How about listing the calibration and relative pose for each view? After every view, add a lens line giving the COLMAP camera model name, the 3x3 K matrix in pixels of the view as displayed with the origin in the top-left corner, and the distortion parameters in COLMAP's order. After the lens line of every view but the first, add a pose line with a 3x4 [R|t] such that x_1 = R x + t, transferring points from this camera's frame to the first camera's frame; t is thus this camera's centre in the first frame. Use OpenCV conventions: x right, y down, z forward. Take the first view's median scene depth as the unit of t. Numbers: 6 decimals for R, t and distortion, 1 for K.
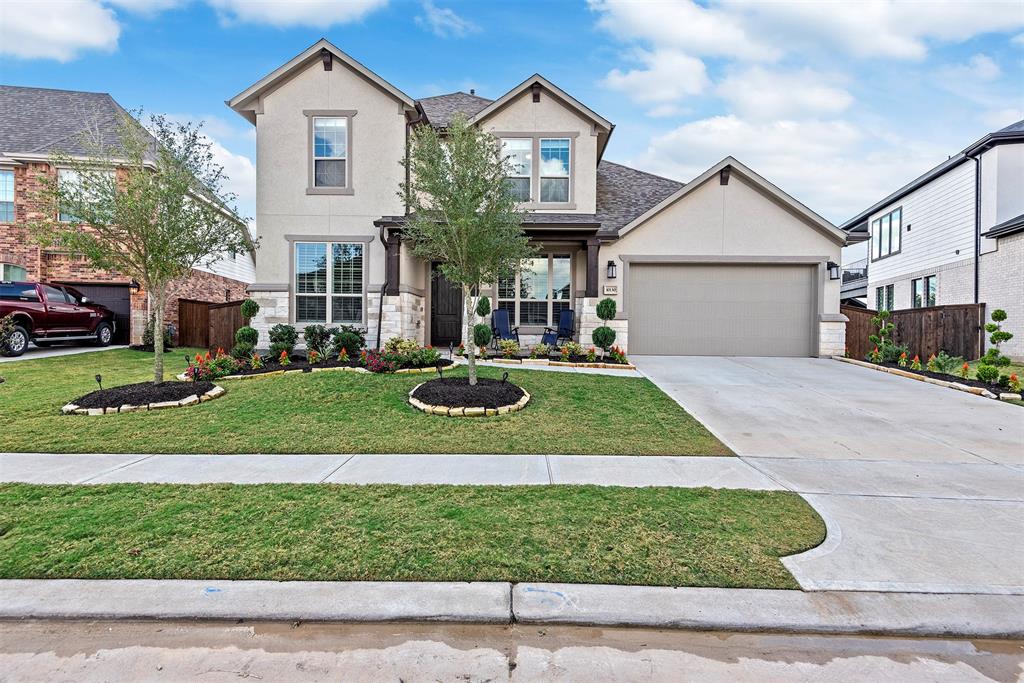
lens RADIAL K [[530.0, 0, 511.5], [0, 530.0, 336.0], [0, 0, 1]] dist [0.004274, 0.000396]
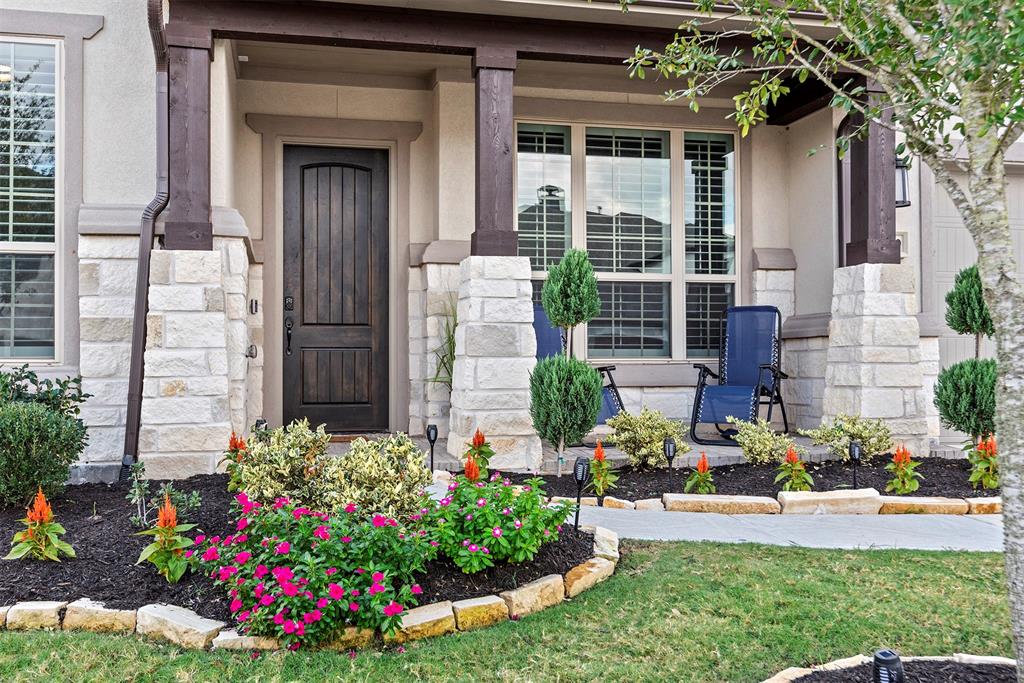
lens RADIAL K [[1021.3, 0, 512.7], [0, 1021.3, 343.4], [0, 0, 1]] dist [0.007870, 0.000000]
pose [[0.966059, -0.008776, 0.258174, -0.199273], [0.015969, 0.999540, -0.025776, -0.015244], [-0.257829, 0.029024, 0.965755, 0.478269]]
